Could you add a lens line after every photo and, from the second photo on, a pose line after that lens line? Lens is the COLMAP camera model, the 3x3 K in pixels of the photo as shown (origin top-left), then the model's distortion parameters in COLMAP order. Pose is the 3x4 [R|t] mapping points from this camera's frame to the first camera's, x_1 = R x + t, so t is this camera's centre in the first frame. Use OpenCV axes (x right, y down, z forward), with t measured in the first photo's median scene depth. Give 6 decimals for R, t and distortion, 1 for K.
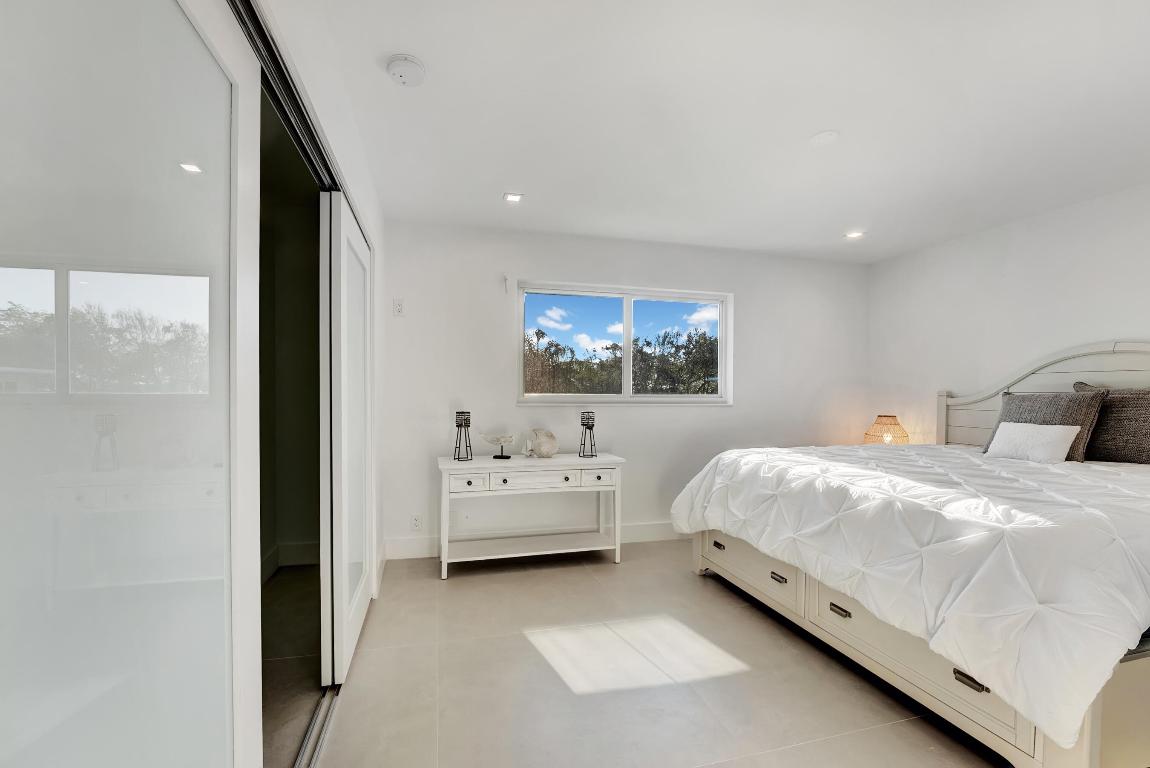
lens RADIAL K [[483.2, 0, 569.0], [0, 483.2, 393.9], [0, 0, 1]] dist [-0.000844, -0.000270]
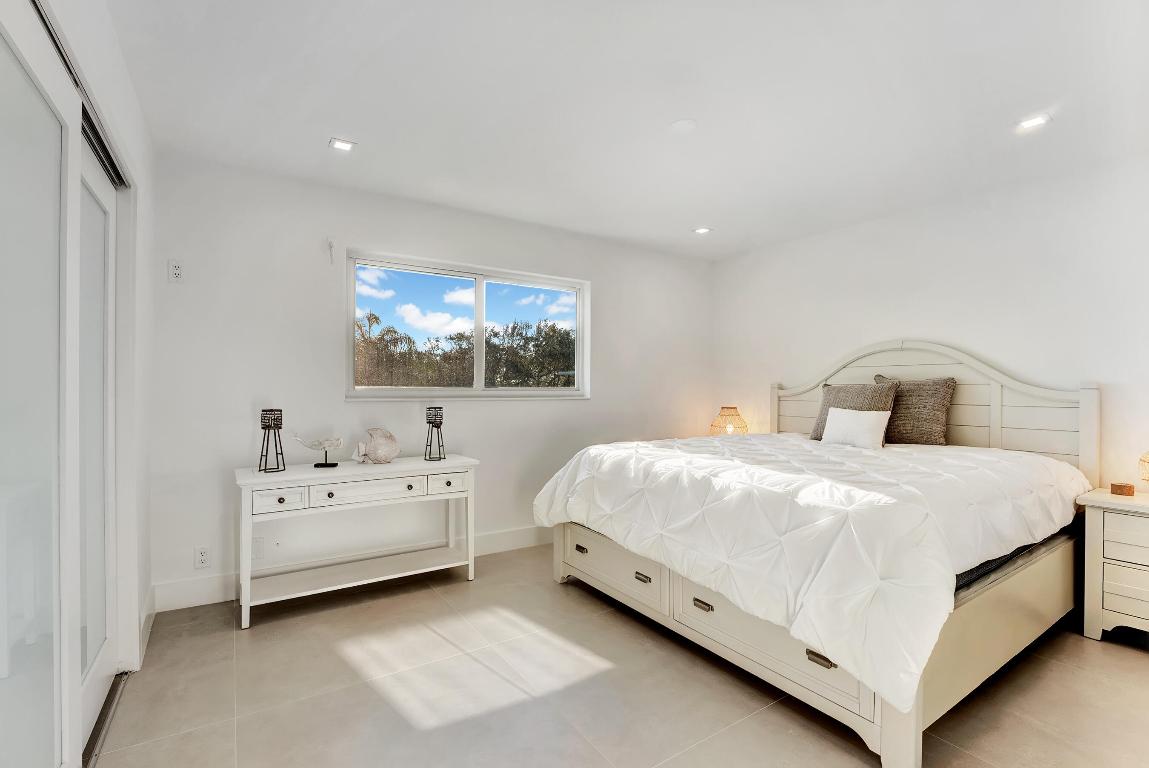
lens RADIAL K [[515.6, 0, 568.4], [0, 515.6, 384.0], [0, 0, 1]] dist [-0.013474, -0.000284]
pose [[0.953774, -0.001439, 0.300520, -0.011371], [0.004353, 0.999950, -0.009025, 0.005237], [-0.300492, 0.009916, 0.953733, 0.061934]]
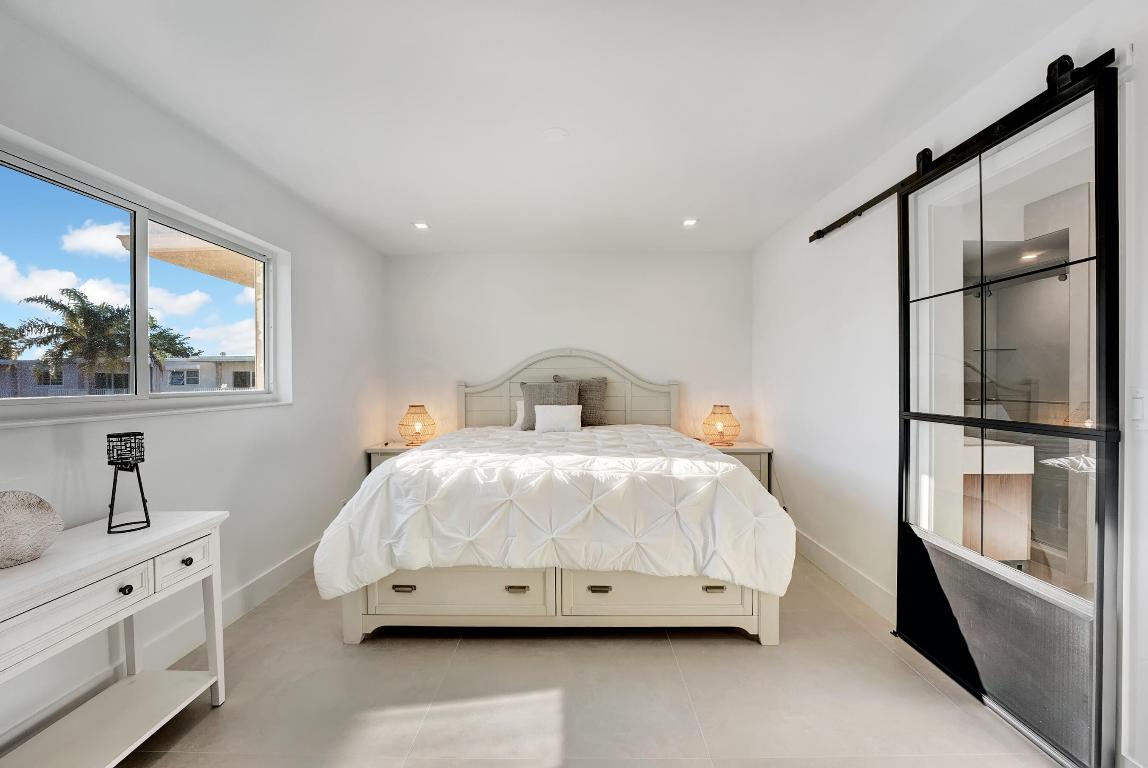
lens RADIAL K [[477.5, 0, 570.1], [0, 477.5, 380.3], [0, 0, 1]] dist [0.000008, 0.000005]
pose [[0.294695, -0.008399, 0.955554, -0.343910], [0.011515, 0.999920, 0.005238, -0.016247], [-0.955522, 0.009460, 0.294769, 0.546603]]
